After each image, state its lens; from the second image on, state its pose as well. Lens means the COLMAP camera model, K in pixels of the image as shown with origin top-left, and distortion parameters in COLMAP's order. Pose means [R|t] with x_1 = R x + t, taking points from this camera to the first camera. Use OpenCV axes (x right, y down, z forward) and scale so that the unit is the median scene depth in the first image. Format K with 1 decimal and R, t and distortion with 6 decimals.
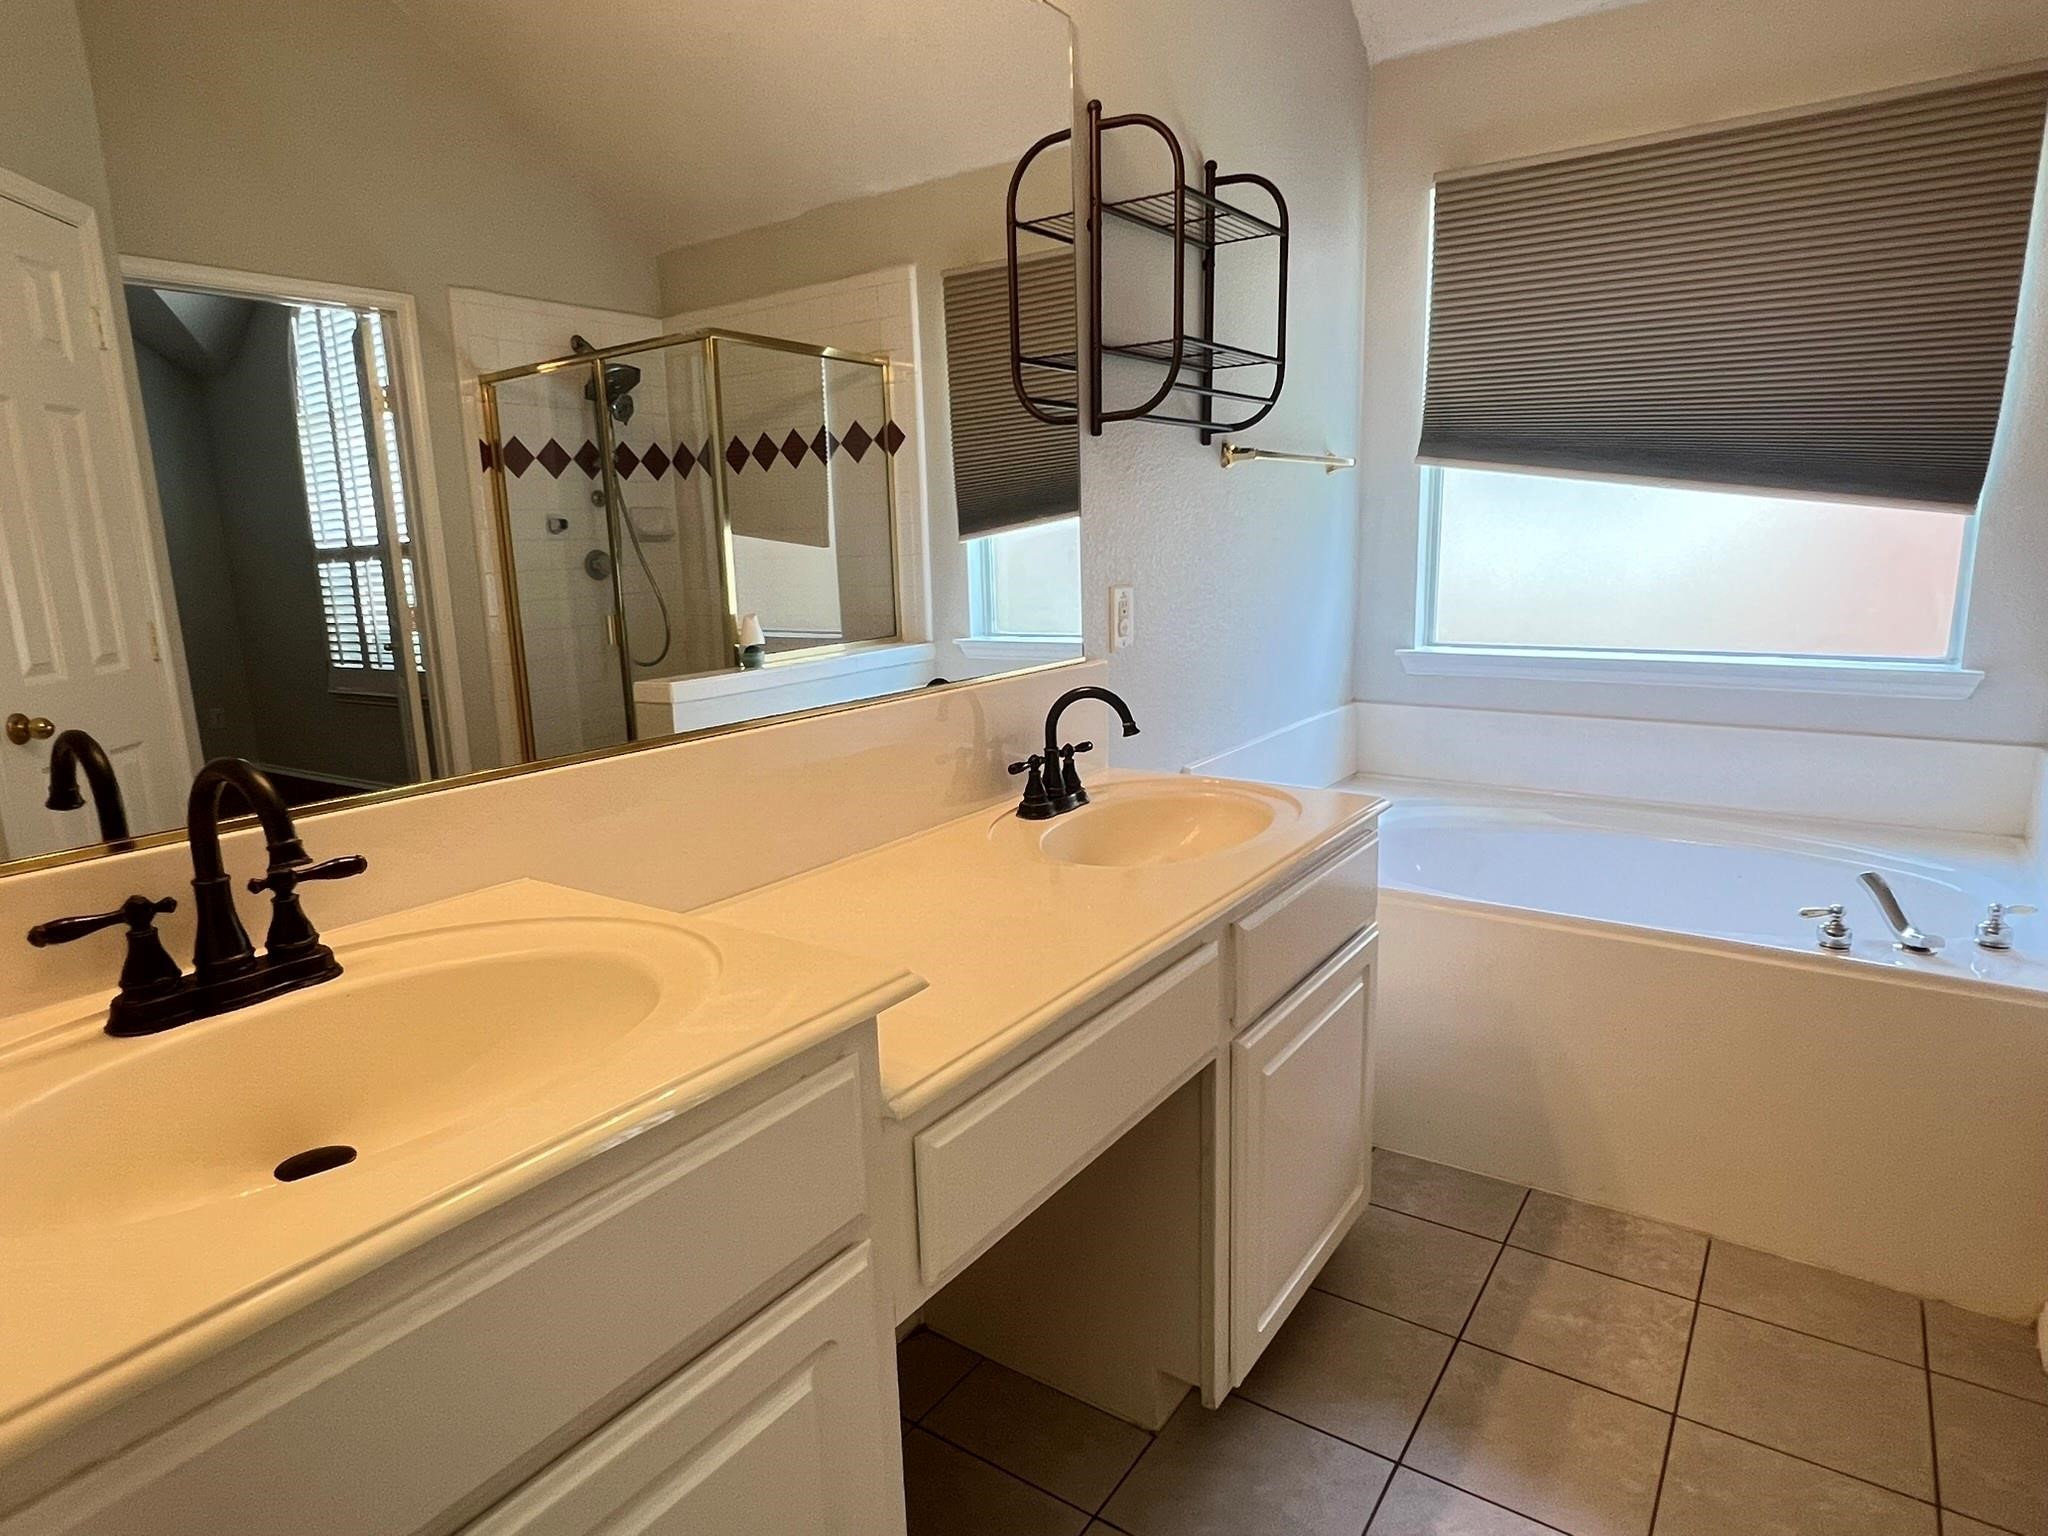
lens RADIAL K [[1191.7, 0, 1029.4], [0, 1191.7, 770.9], [0, 0, 1]] dist [-0.003476, 0.002511]
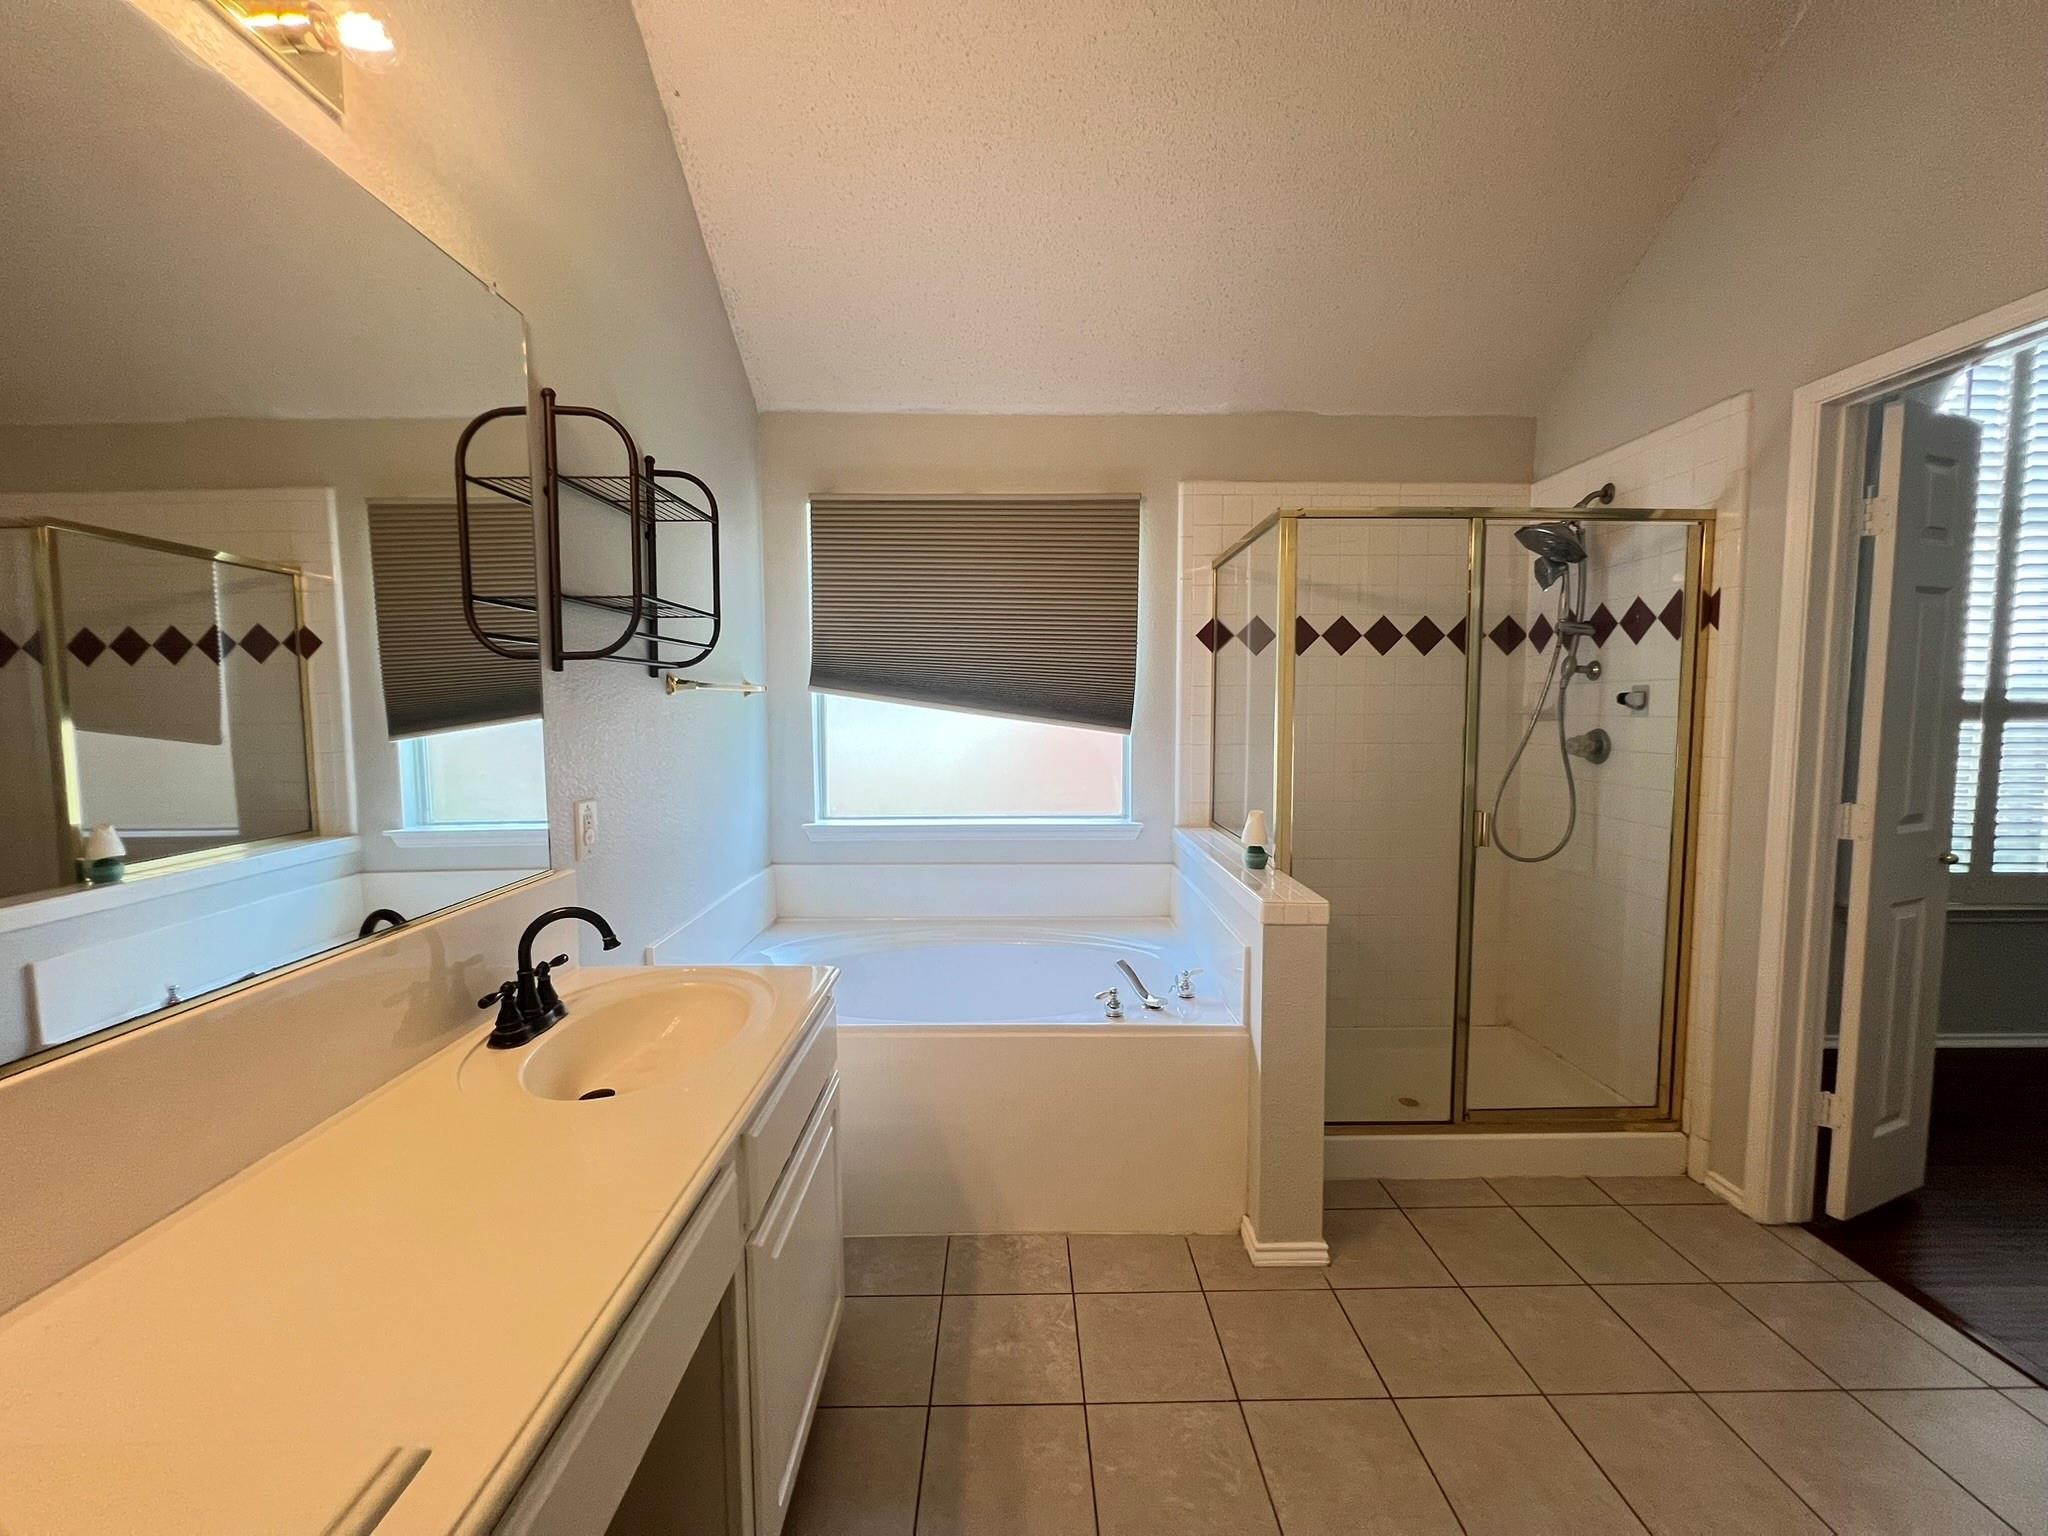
lens RADIAL K [[820.0, 0, 1030.8], [0, 820.0, 766.1], [0, 0, 1]] dist [-0.005805, 0.001963]
pose [[0.814025, -0.019029, 0.580518, -0.028482], [0.096093, 0.990102, -0.102291, -0.068244], [-0.572826, 0.139051, 0.807797, 0.129914]]
